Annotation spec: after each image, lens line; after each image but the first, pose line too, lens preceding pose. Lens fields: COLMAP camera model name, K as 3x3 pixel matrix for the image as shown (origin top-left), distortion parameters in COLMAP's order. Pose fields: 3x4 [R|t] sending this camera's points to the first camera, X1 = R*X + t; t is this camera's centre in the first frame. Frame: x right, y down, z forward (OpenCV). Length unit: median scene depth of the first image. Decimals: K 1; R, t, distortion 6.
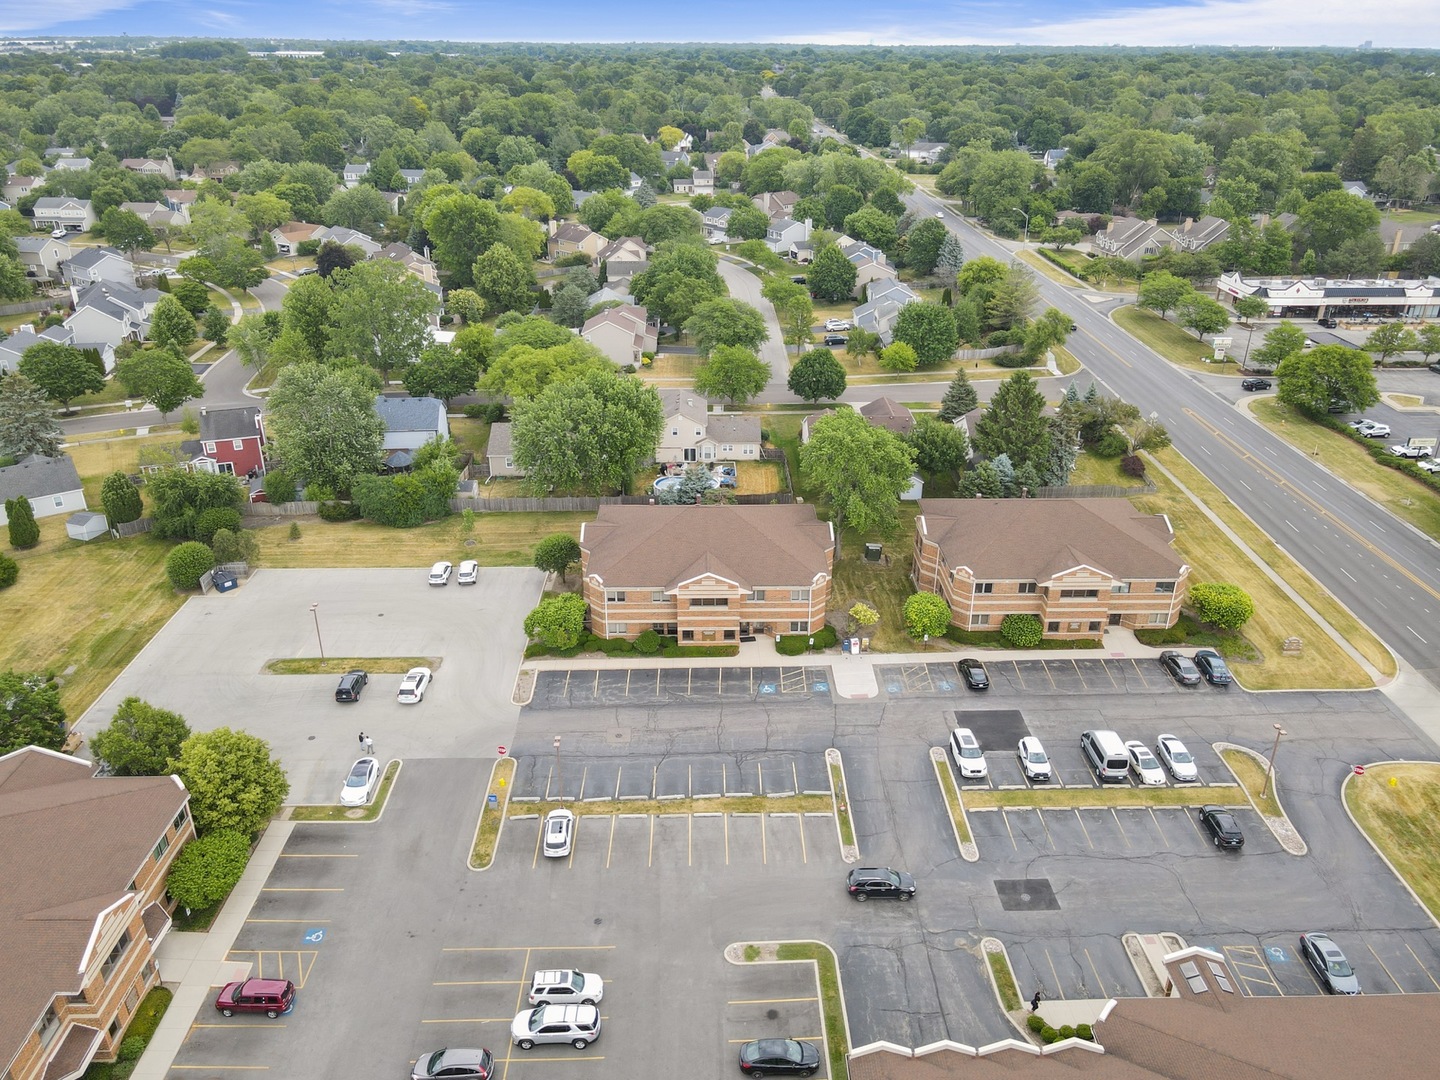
lens RADIAL K [[1061.8, 0, 733.3], [0, 1061.8, 541.8], [0, 0, 1]] dist [-0.010794, 0.039916]
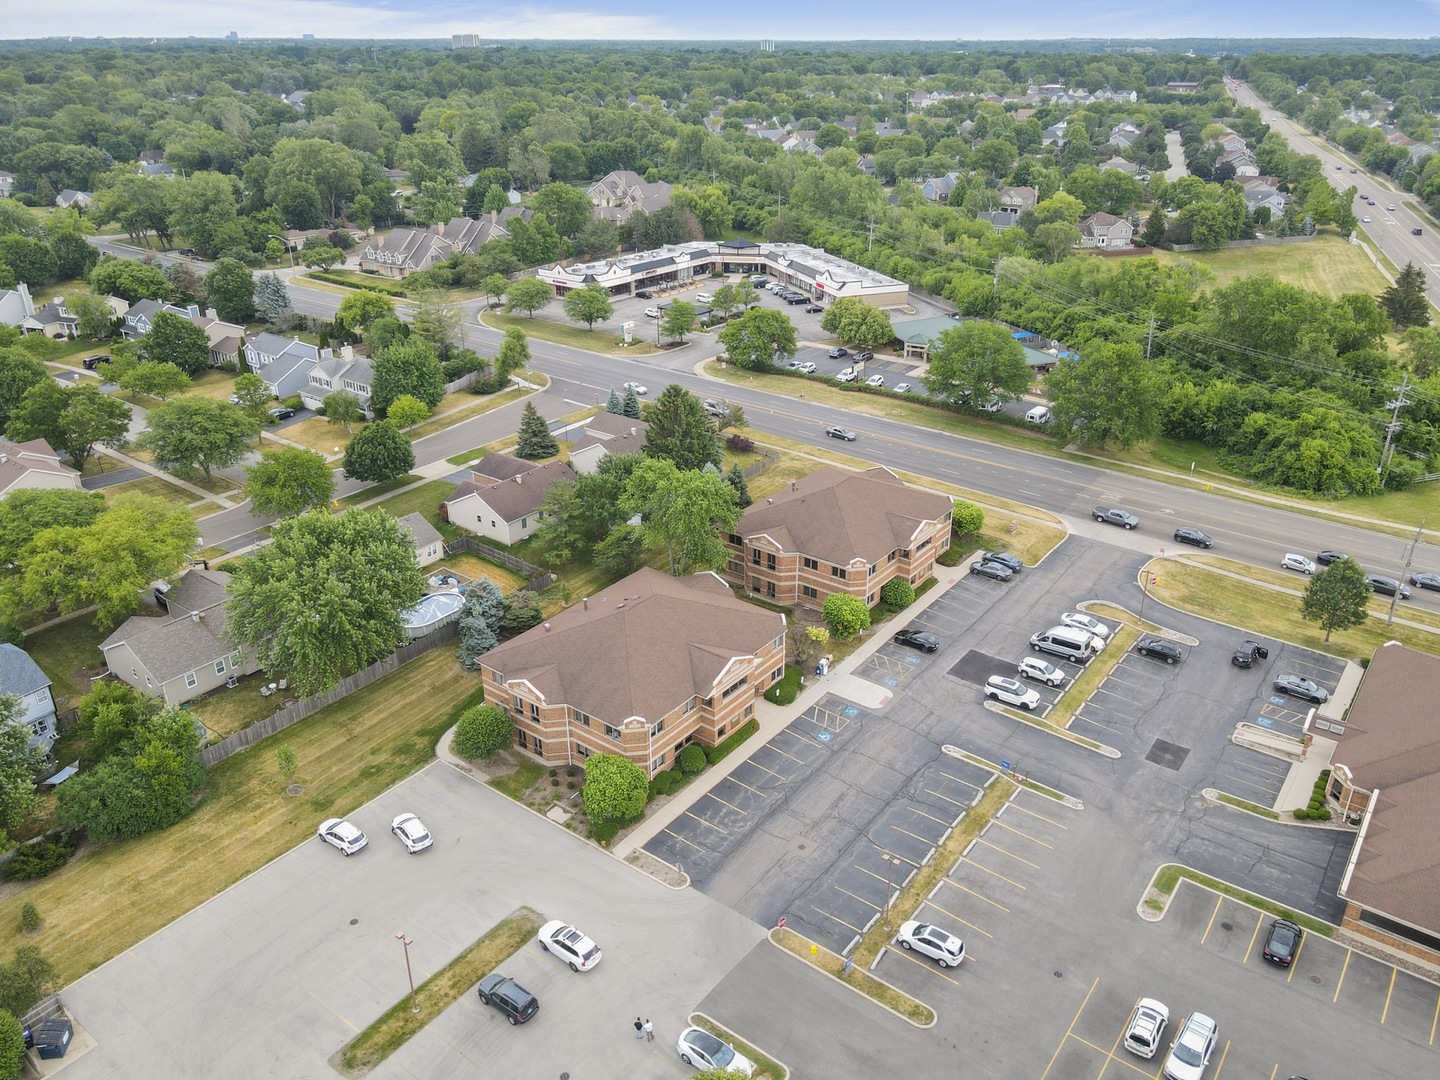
lens RADIAL K [[1072.6, 0, 733.0], [0, 1072.6, 546.4], [0, 0, 1]] dist [-0.003796, 0.037291]
pose [[0.624119, -0.341514, 0.702740, -0.655840], [0.336941, 0.929128, 0.152288, -0.206292], [-0.704944, 0.141736, 0.694956, 0.324161]]
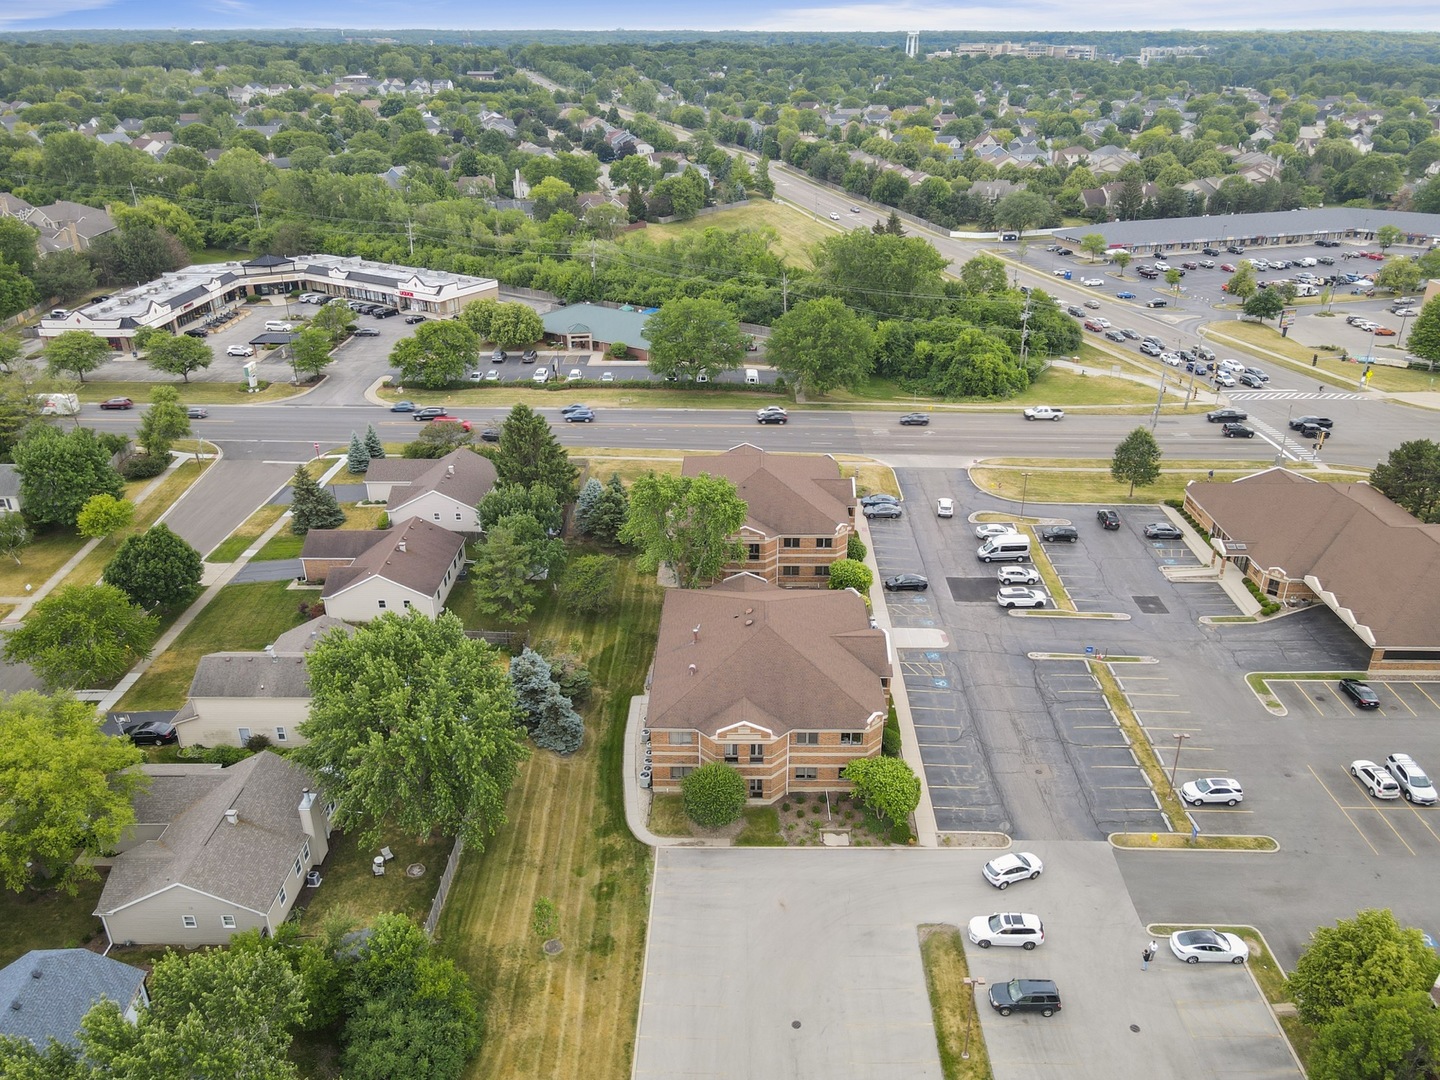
lens RADIAL K [[1083.6, 0, 729.9], [0, 1083.6, 540.9], [0, 0, 1]] dist [-0.005043, 0.041579]
pose [[0.043659, -0.434986, 0.899378, -0.866525], [0.428338, 0.821446, 0.376501, -0.463872], [-0.902563, 0.368800, 0.222184, 0.876598]]
